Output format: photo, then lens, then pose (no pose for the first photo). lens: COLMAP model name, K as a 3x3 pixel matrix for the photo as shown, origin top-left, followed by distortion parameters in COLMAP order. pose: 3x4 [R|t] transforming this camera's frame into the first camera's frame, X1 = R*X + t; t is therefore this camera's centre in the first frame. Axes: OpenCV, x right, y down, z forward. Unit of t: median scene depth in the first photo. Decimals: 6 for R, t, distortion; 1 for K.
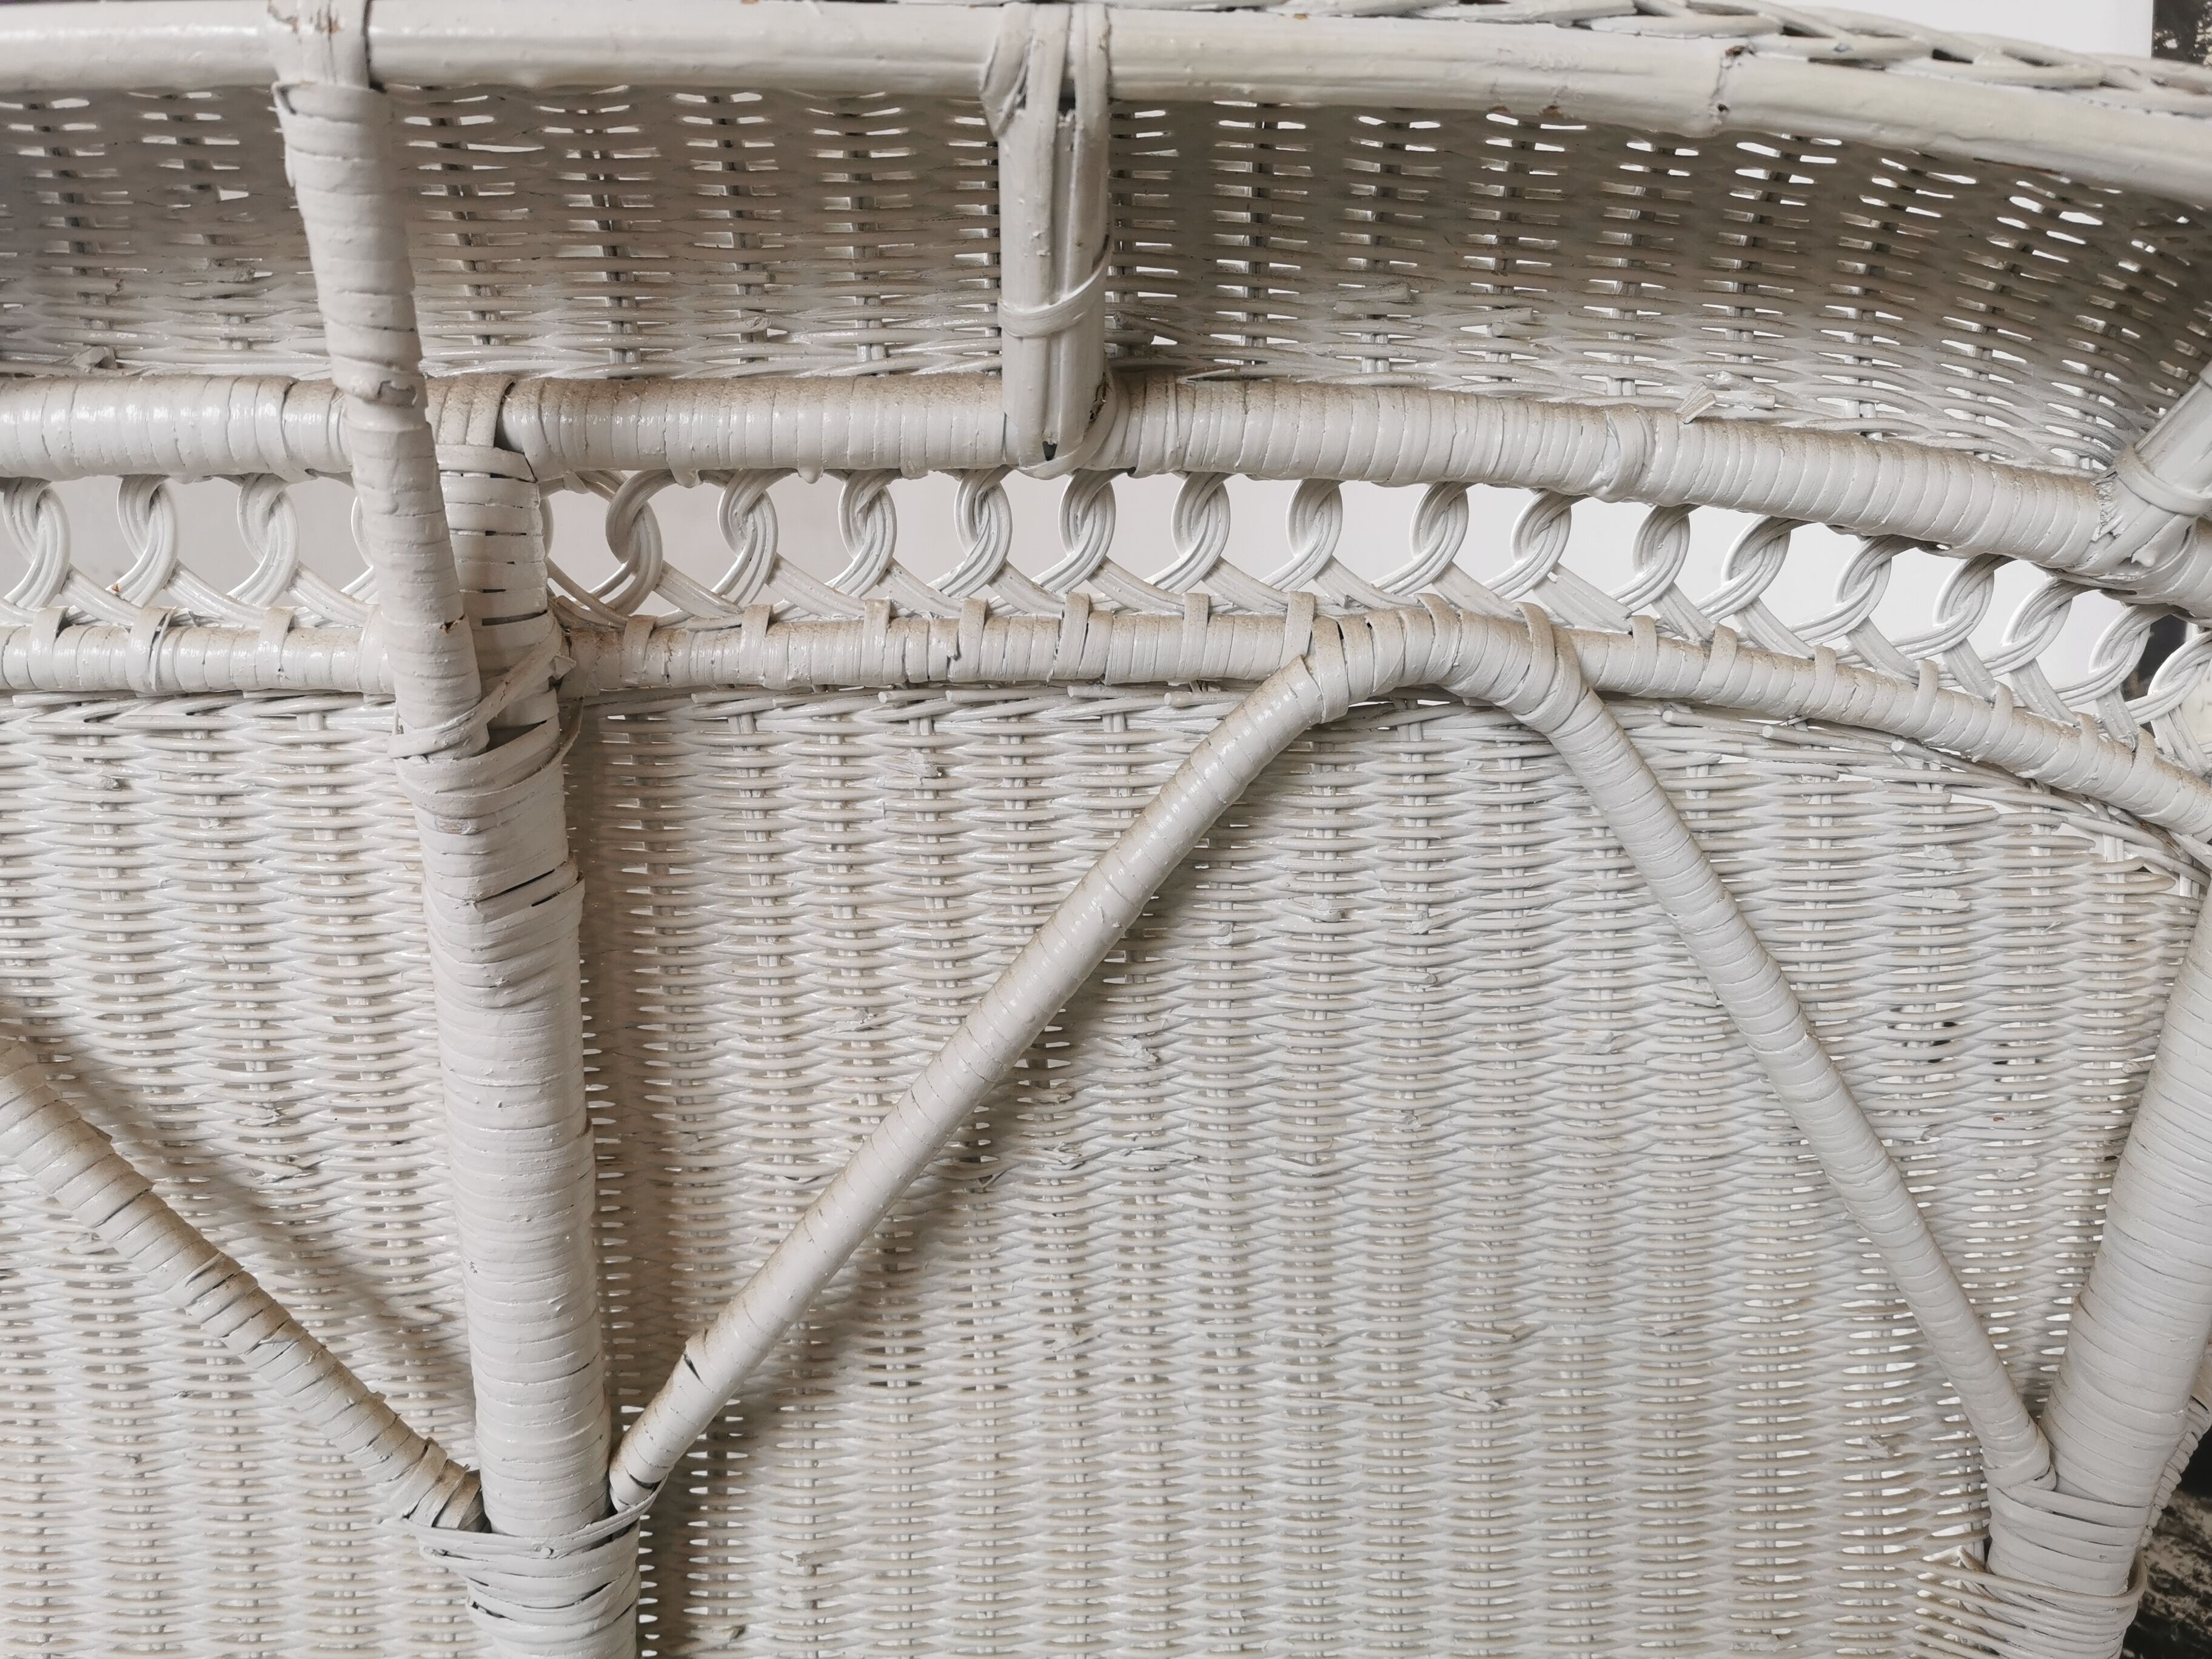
lens RADIAL K [[1730.0, 0, 1103.3], [0, 1730.0, 844.4], [0, 0, 1]] dist [0.036650, -0.066588]
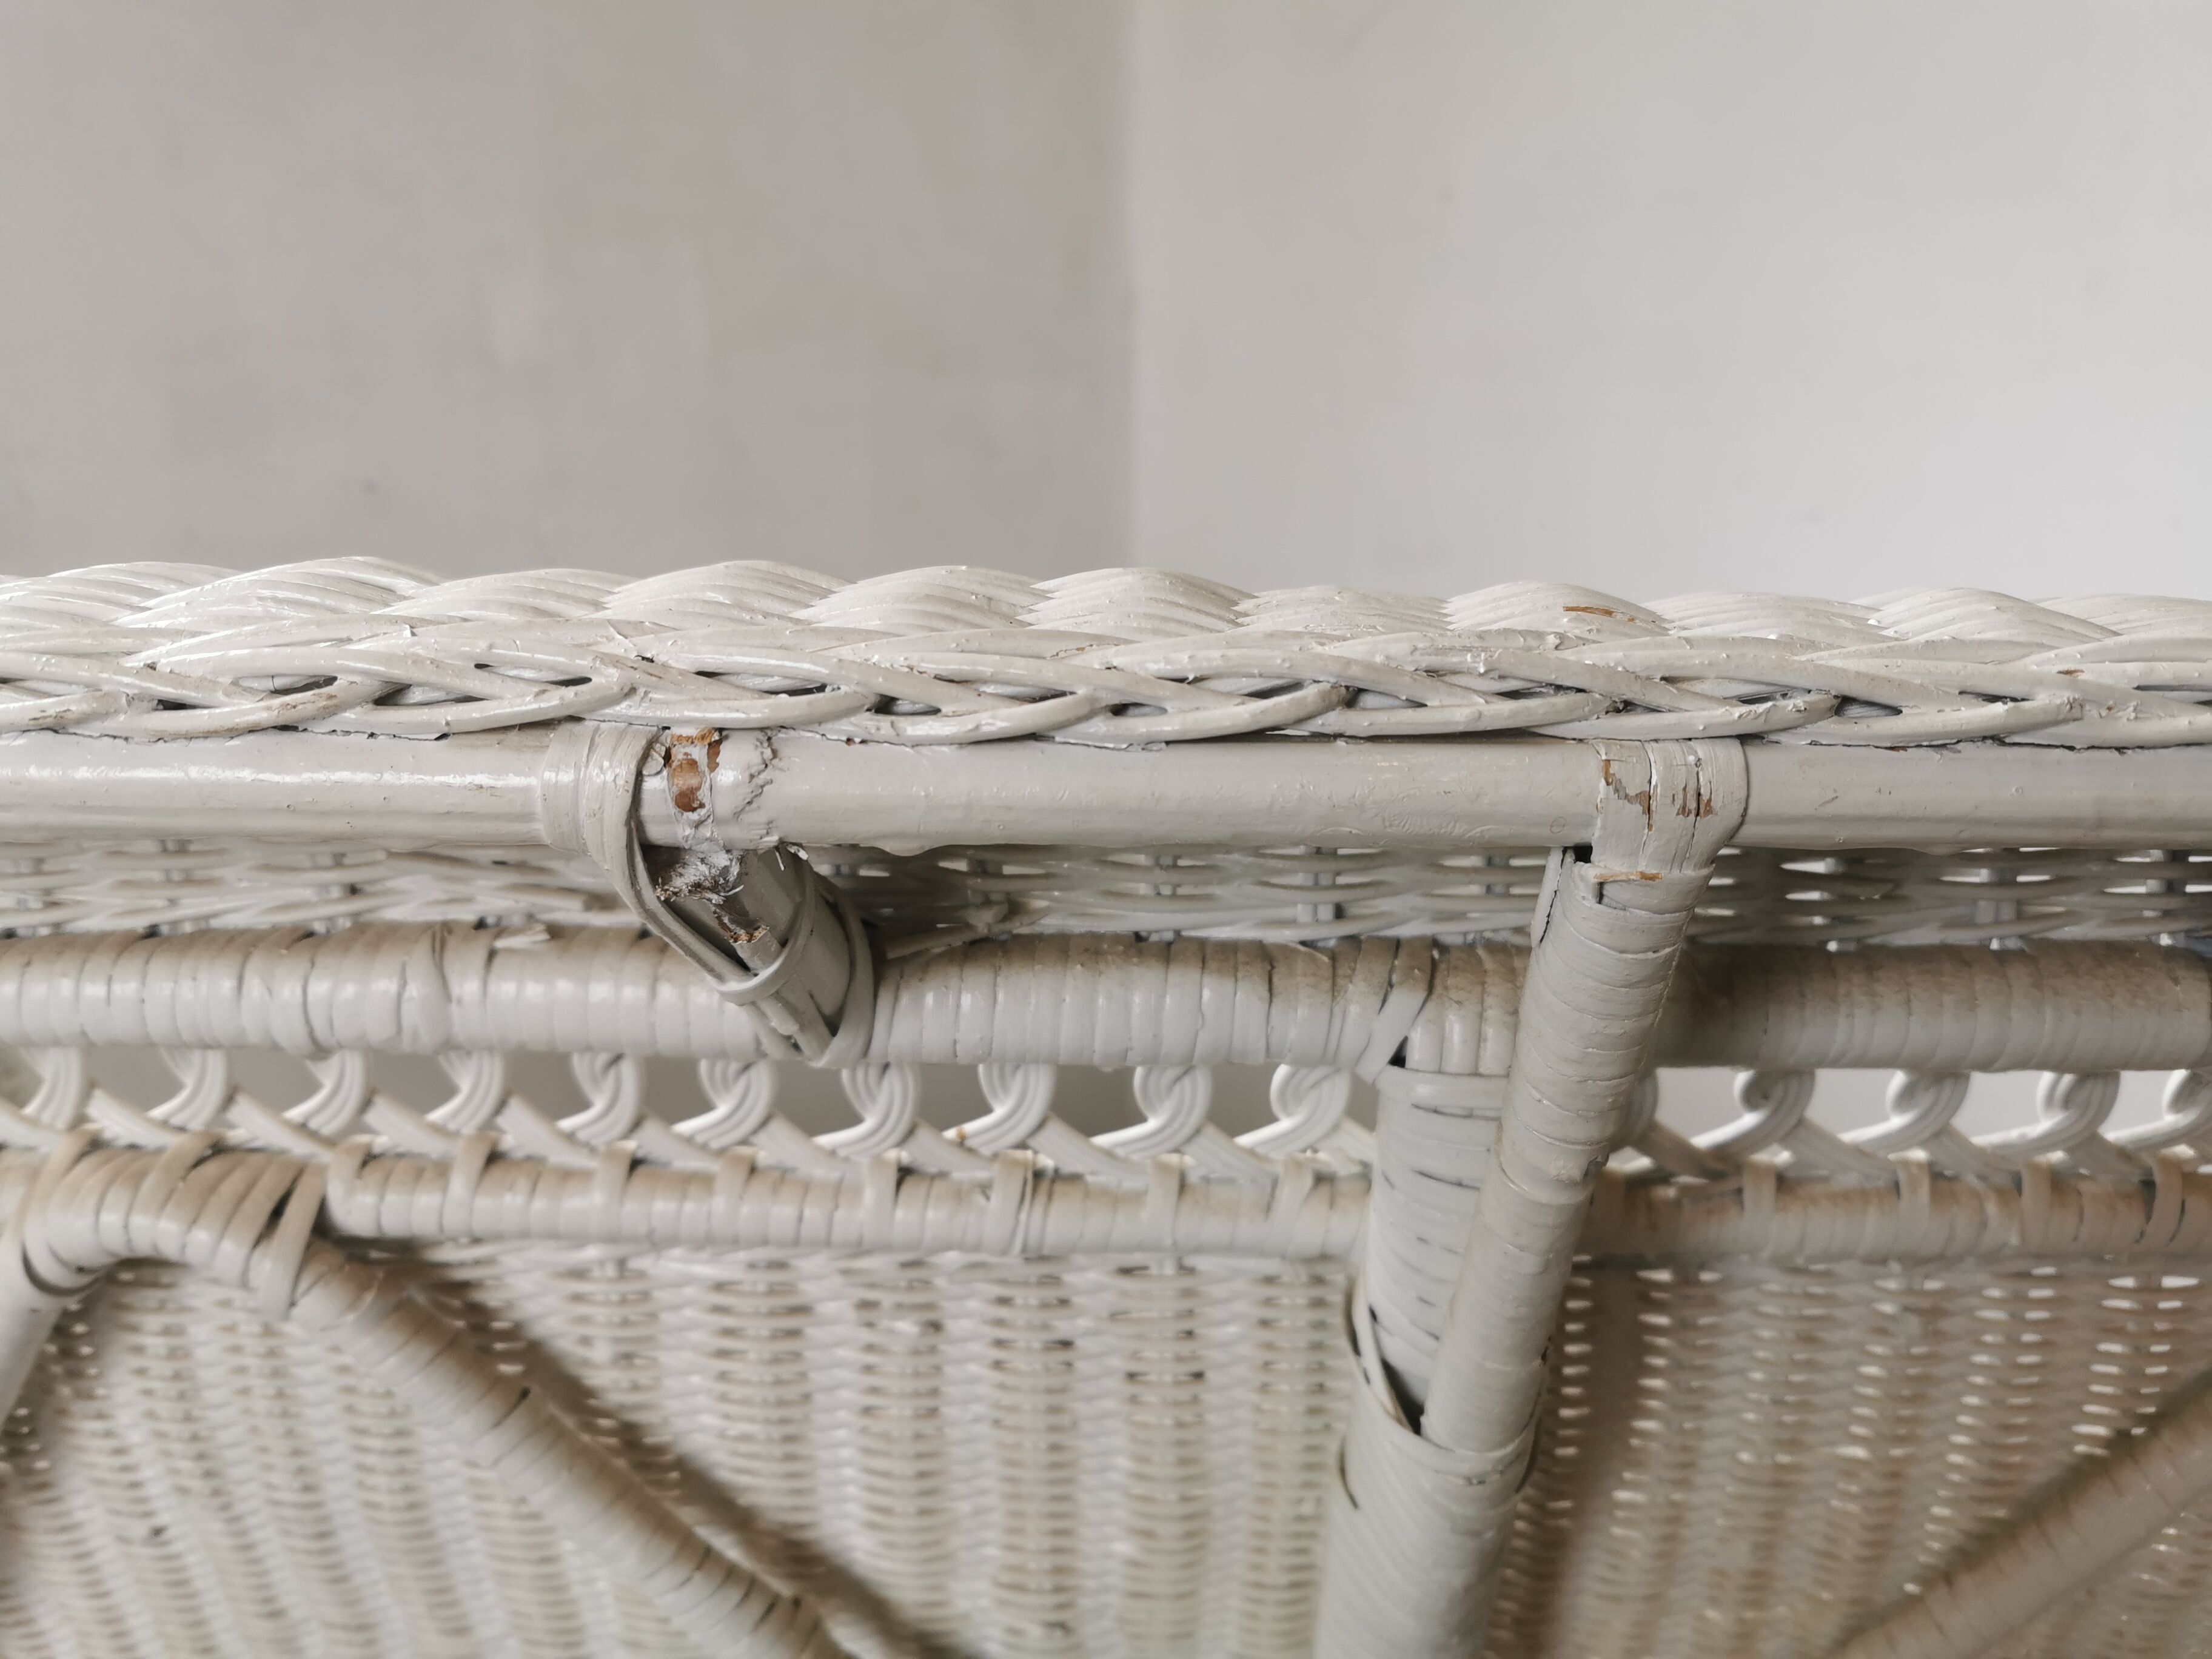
lens RADIAL K [[1787.2, 0, 1098.5], [0, 1787.2, 893.8], [0, 0, 1]] dist [0.036683, -0.099564]
pose [[0.999094, 0.024757, -0.034615, -0.465872], [-0.017841, 0.982107, 0.187476, -0.401801], [0.038637, -0.186688, 0.981659, 0.206272]]
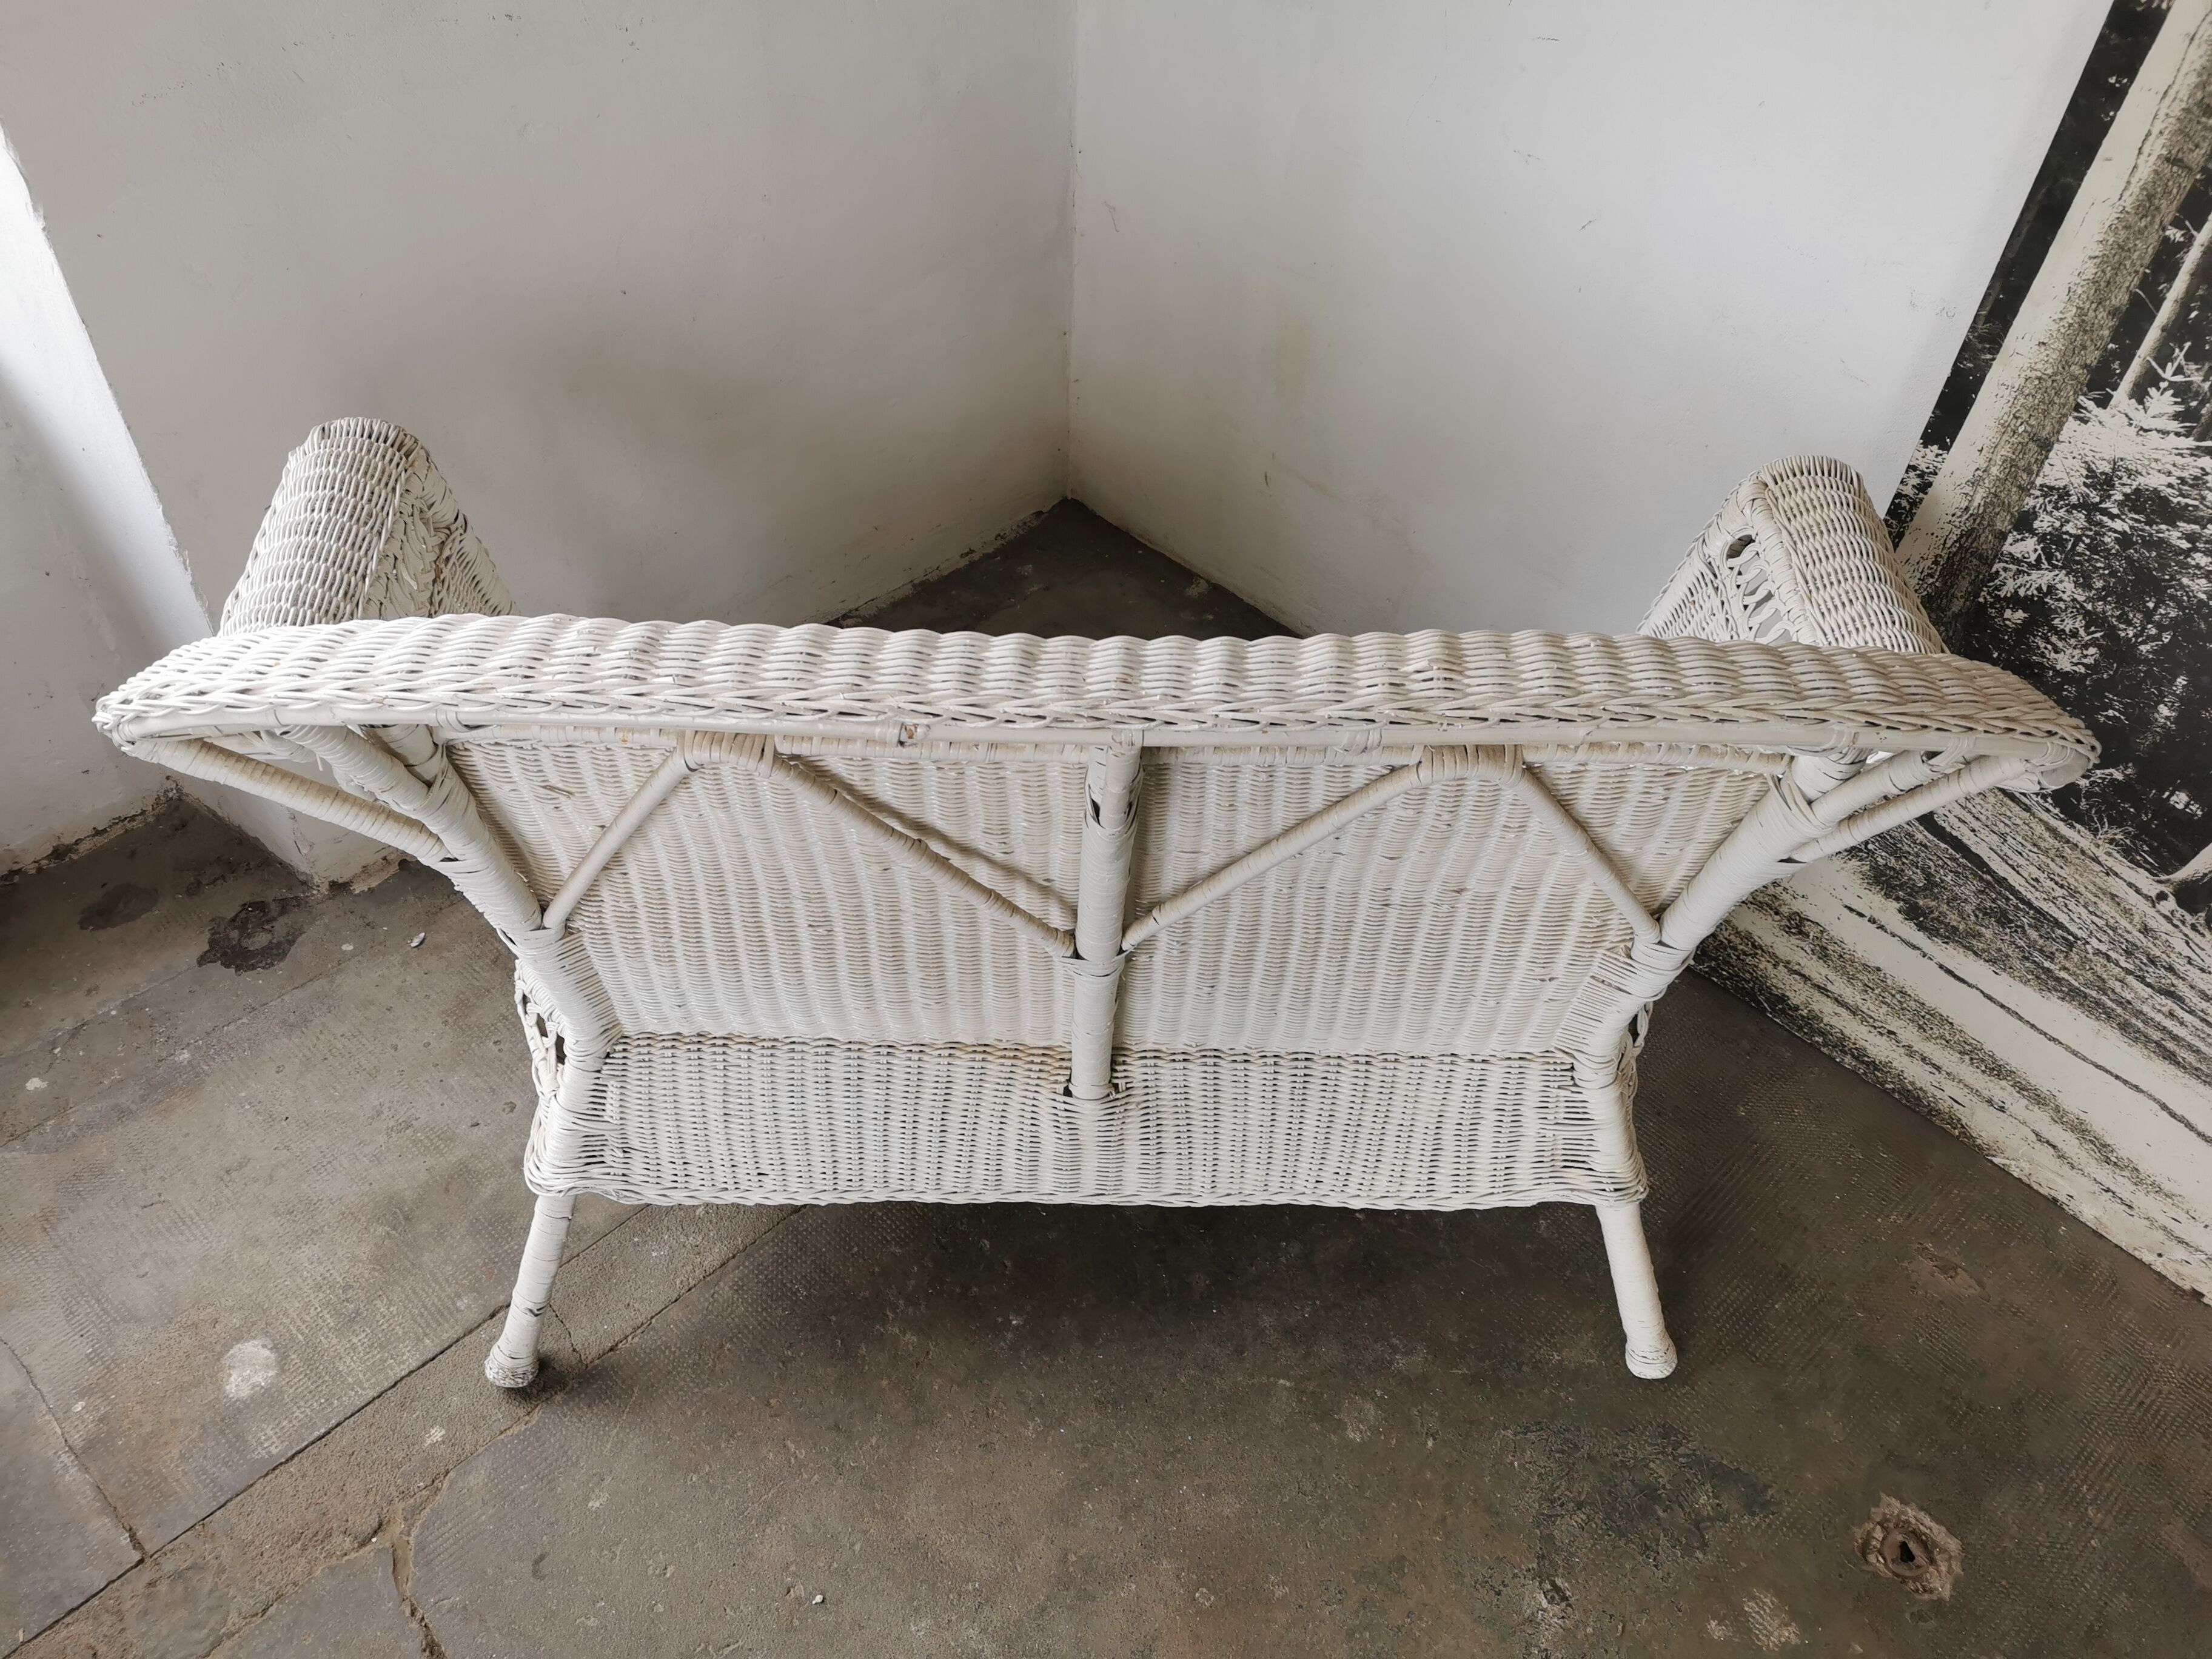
lens RADIAL K [[1719.3, 0, 1102.0], [0, 1719.3, 834.3], [0, 0, 1]] dist [0.061681, -0.076684]
pose [[0.999256, 0.038575, 0.000136, -0.349874], [-0.029176, 0.753481, 0.656822, -1.703382], [0.025234, -0.656337, 0.754046, -1.040684]]
